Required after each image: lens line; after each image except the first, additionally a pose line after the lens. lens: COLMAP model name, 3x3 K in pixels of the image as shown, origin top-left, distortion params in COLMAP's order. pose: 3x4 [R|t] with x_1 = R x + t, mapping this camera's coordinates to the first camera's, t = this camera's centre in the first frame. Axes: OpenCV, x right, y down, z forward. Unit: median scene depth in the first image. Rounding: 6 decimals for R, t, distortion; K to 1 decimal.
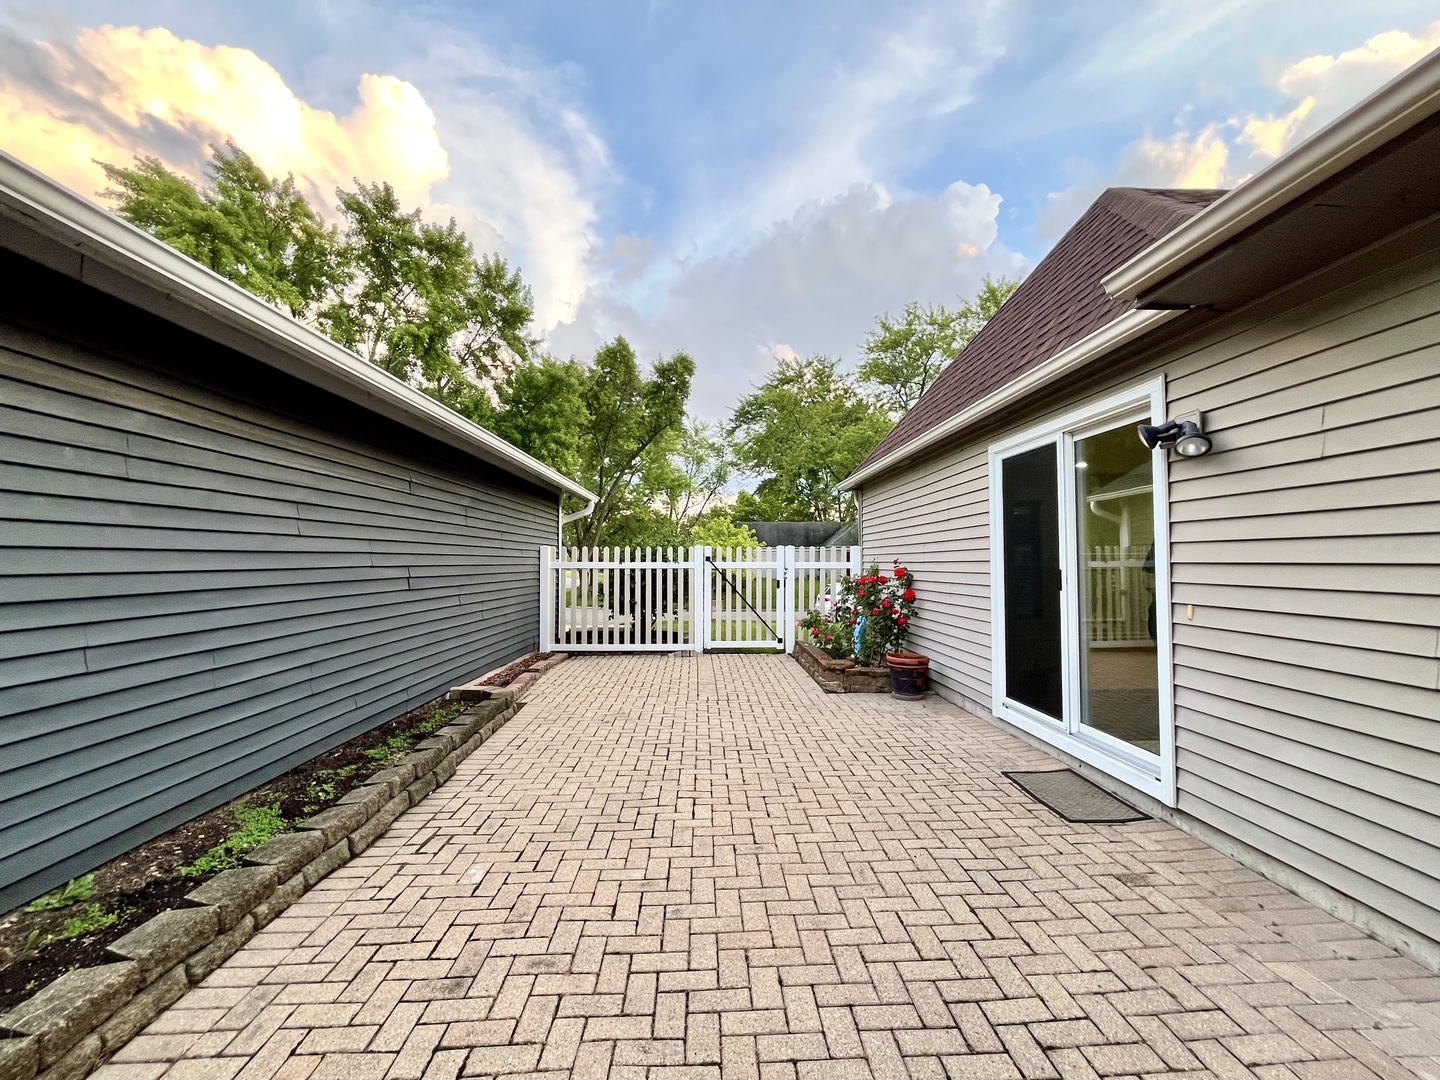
lens RADIAL K [[639.6, 0, 741.6], [0, 639.6, 519.3], [0, 0, 1]] dist [0.253636, 0.000016]
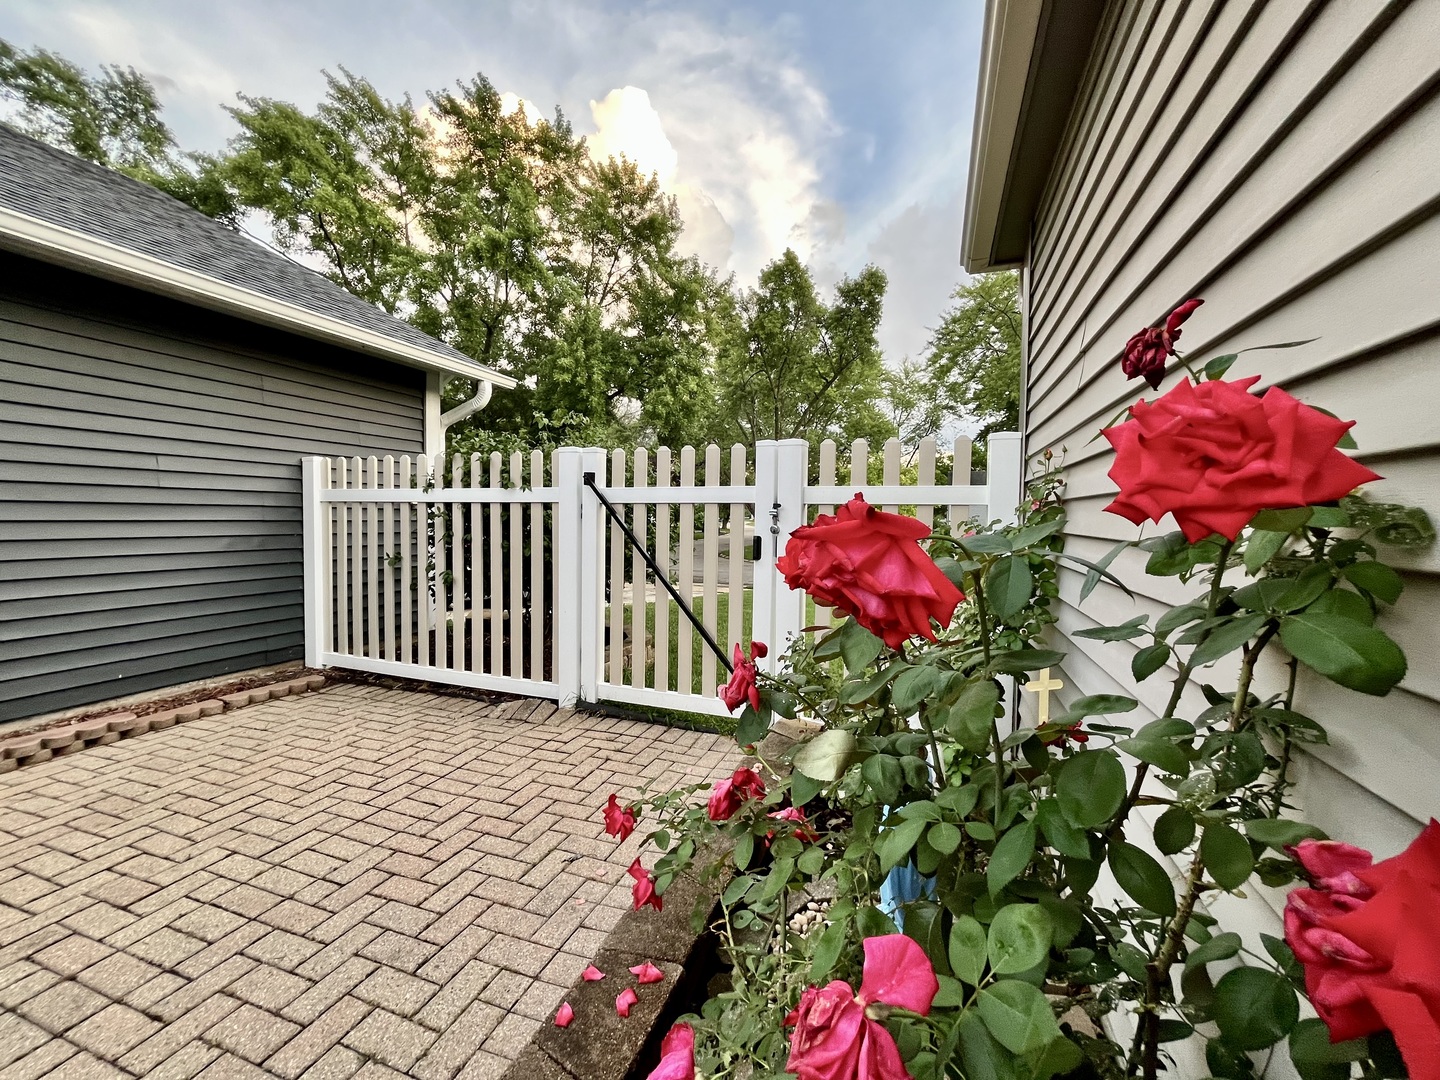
lens RADIAL K [[591.0, 0, 720.0], [0, 591.0, 540.0], [0, 0, 1]] dist [-0.000261, -0.000034]
pose [[0.920615, 0.033694, -0.389015, 0.058128], [0.008949, 0.994188, 0.107289, 0.021820], [0.390369, -0.102253, 0.914963, 0.251946]]
